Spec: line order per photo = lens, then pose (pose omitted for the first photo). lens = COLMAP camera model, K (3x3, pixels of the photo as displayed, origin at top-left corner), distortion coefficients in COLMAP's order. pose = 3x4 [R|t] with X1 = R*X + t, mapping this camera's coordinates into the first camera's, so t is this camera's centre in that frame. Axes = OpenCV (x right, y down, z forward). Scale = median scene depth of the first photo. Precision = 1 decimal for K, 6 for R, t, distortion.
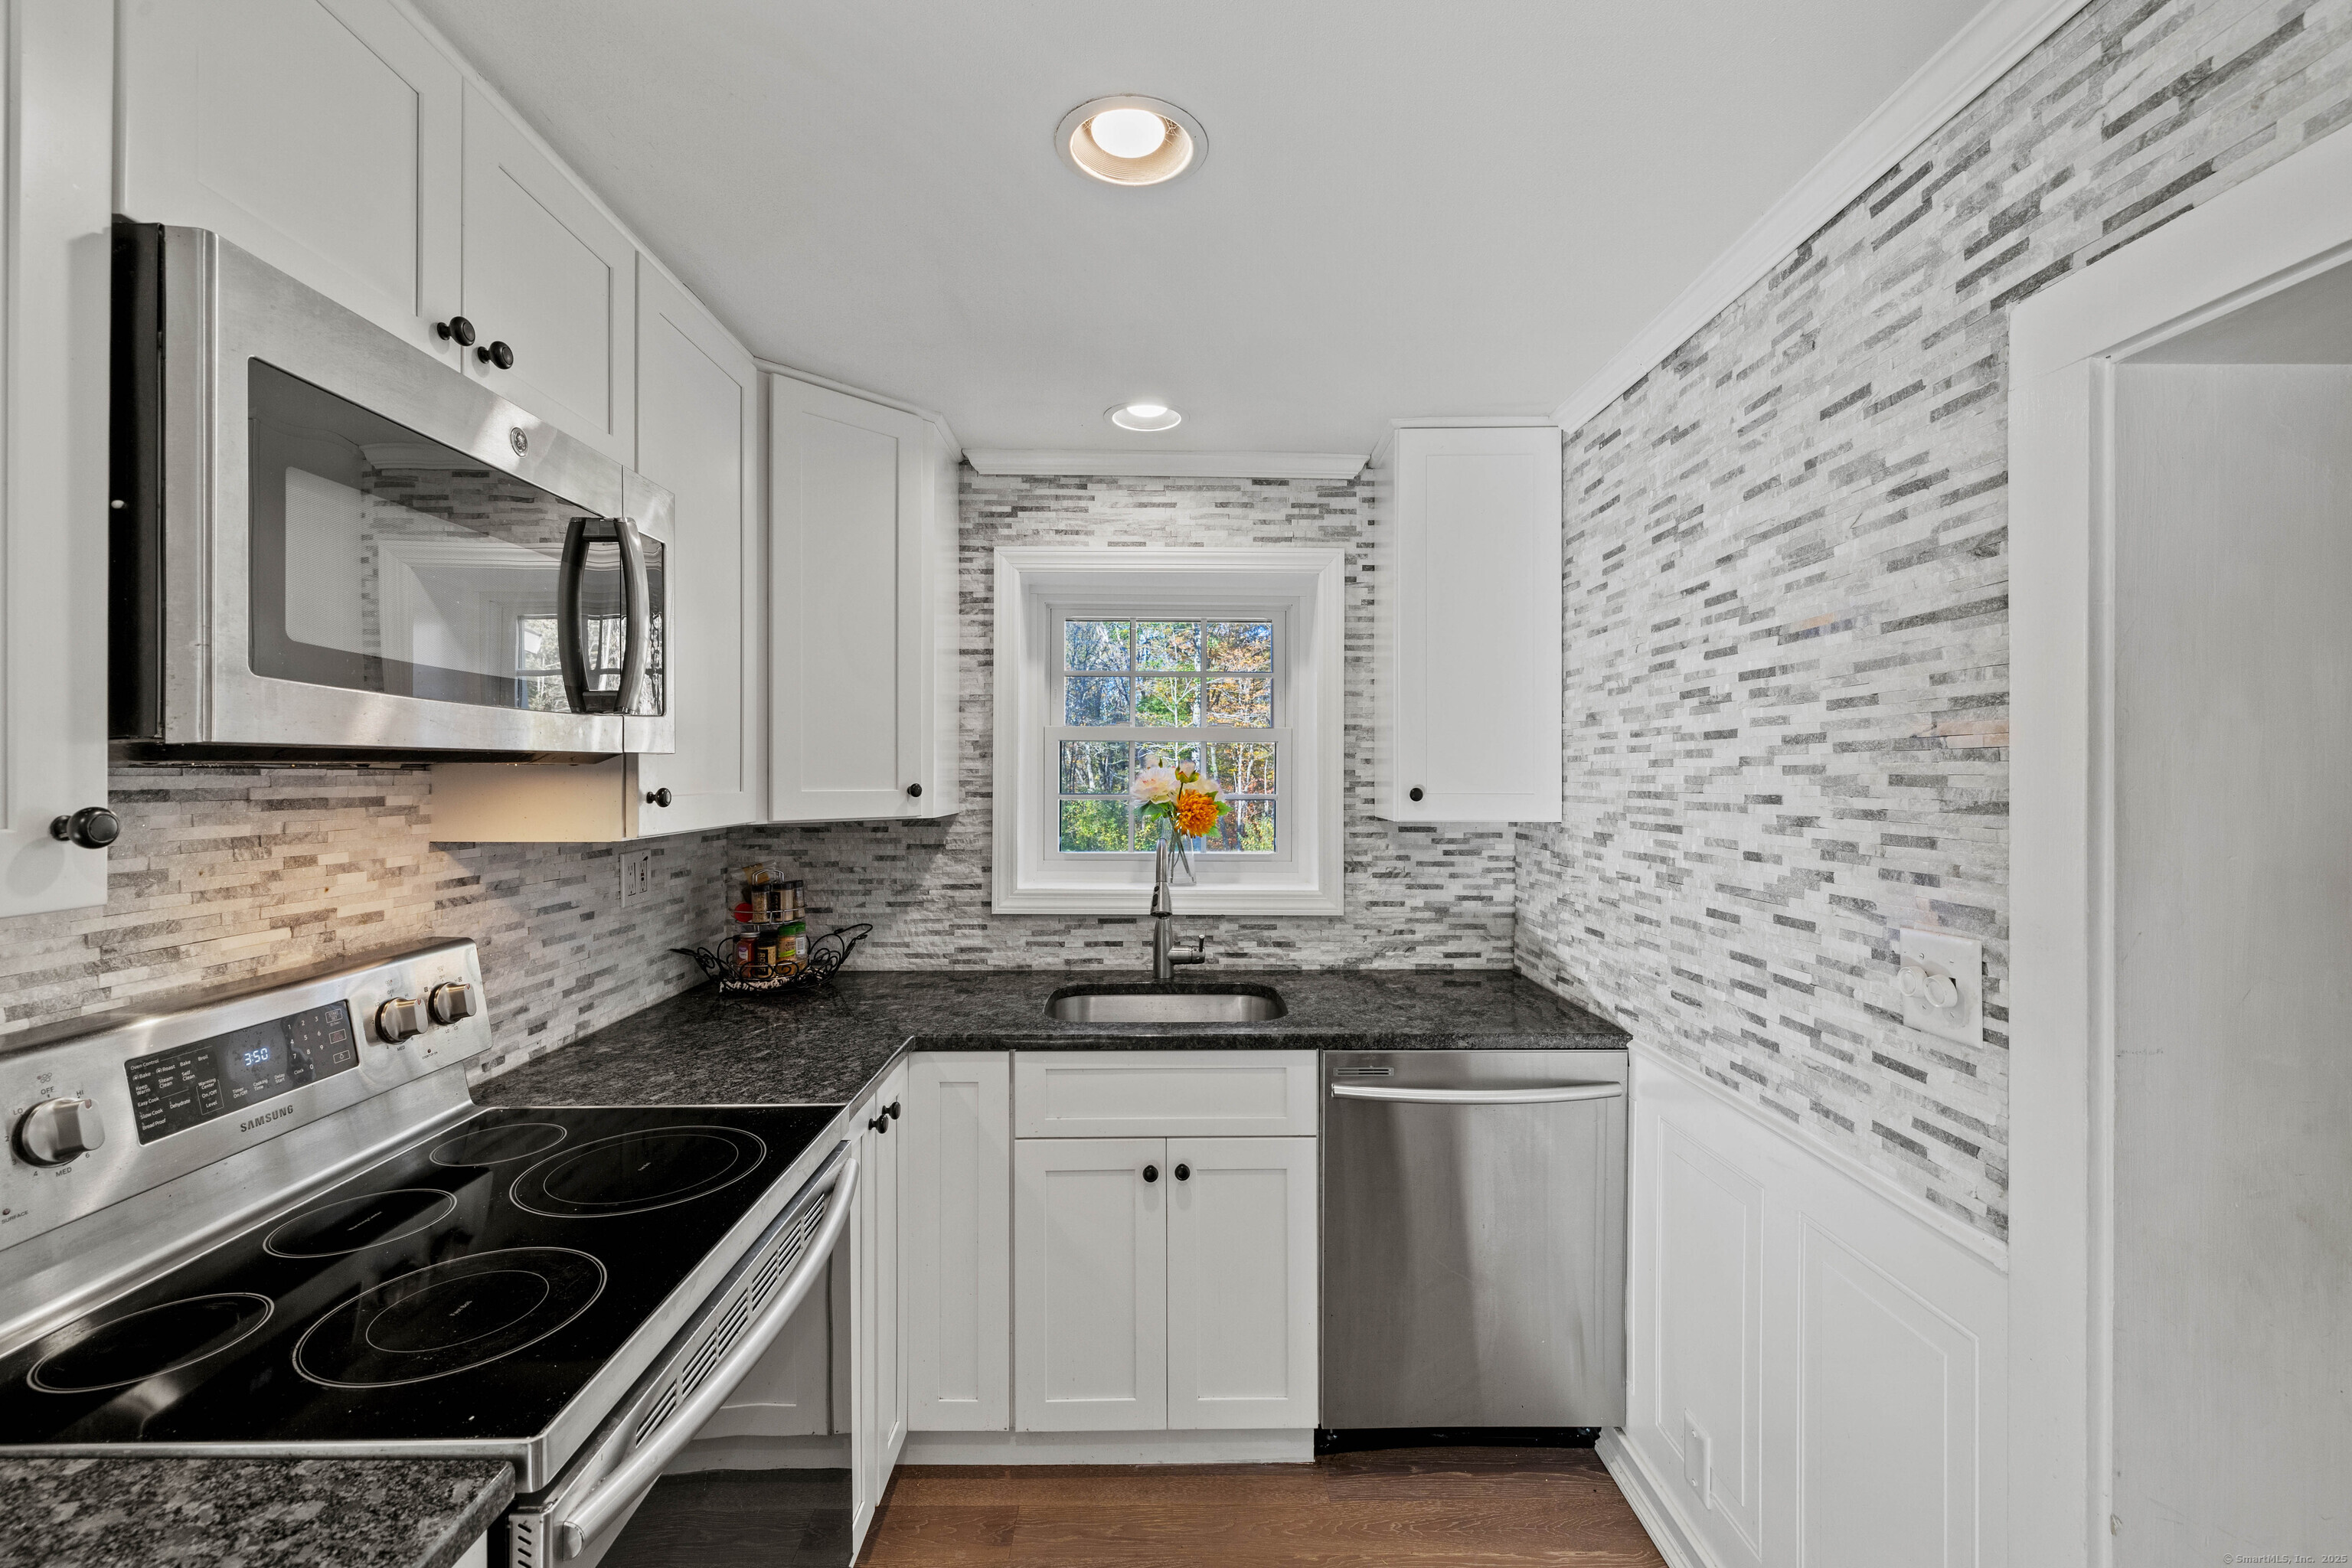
lens RADIAL K [[991.4, 0, 1168.8], [0, 991.4, 762.1], [0, 0, 1]] dist [-0.000669, 0.000540]
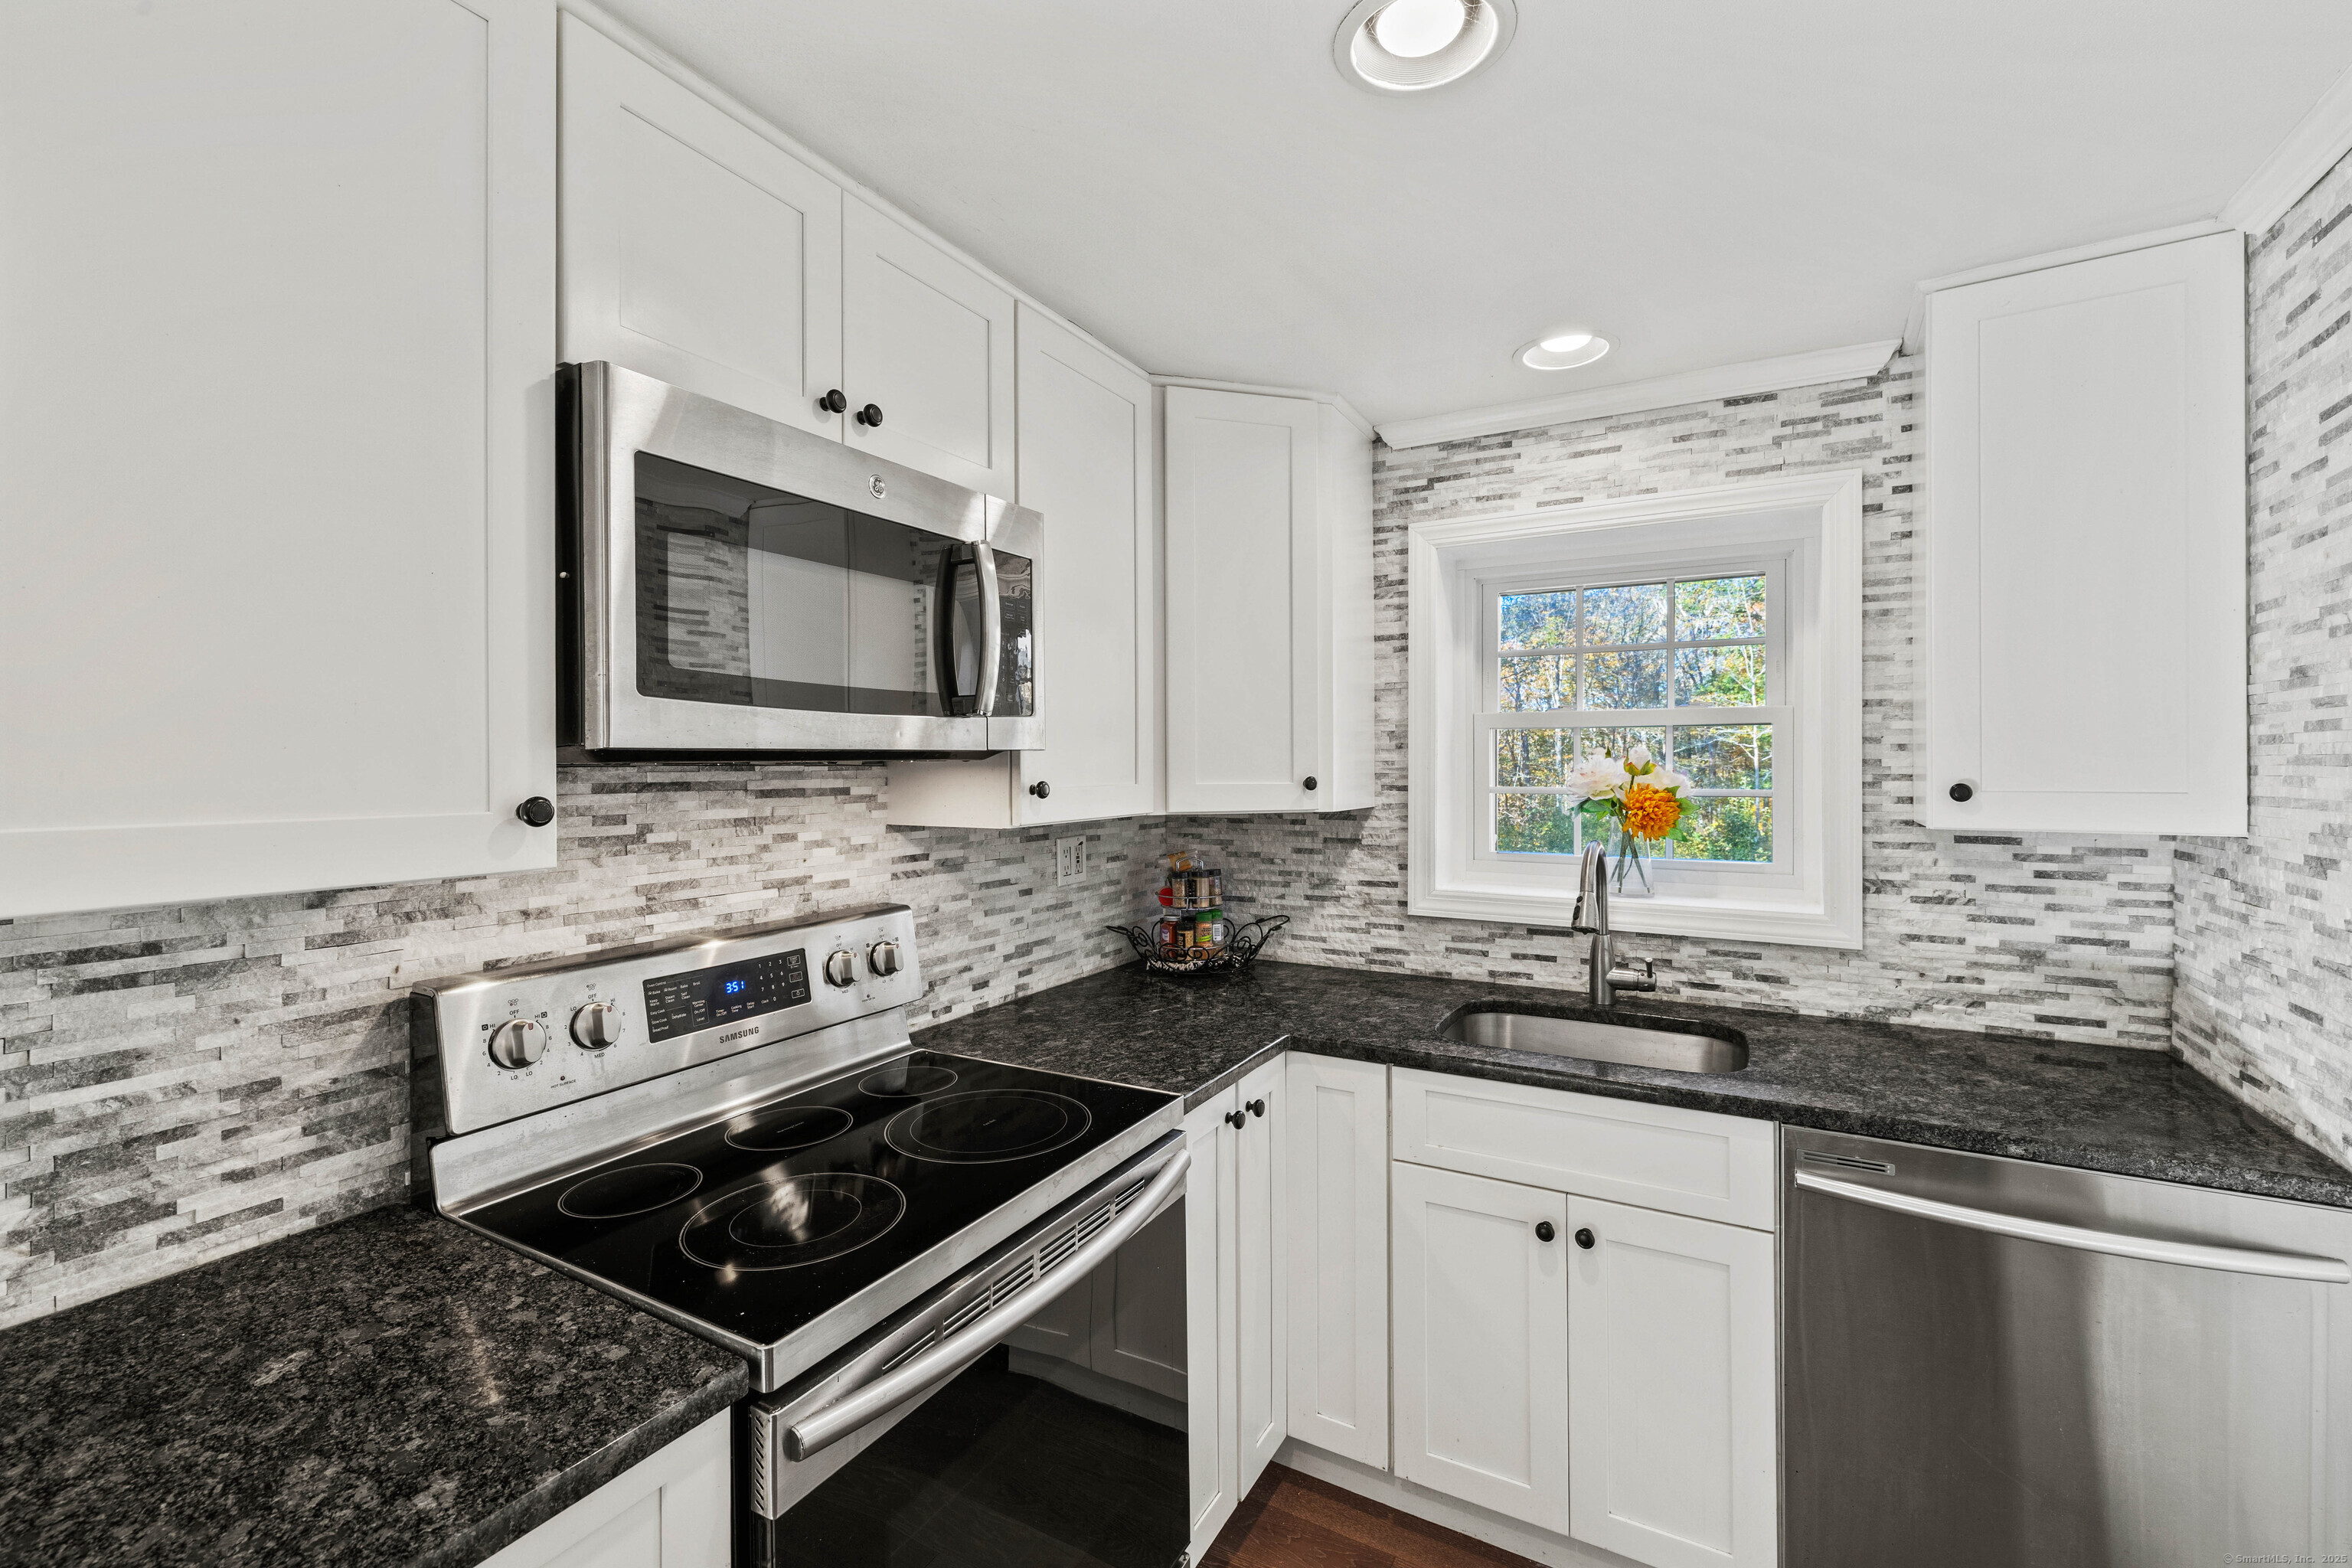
lens RADIAL K [[991.4, 0, 1168.8], [0, 991.4, 762.1], [0, 0, 1]] dist [-0.000669, 0.000540]
pose [[0.862410, -0.005945, -0.506176, 0.103071], [0.010699, 0.999922, 0.006484, -0.000489], [0.506098, -0.011008, 0.862406, 0.072520]]
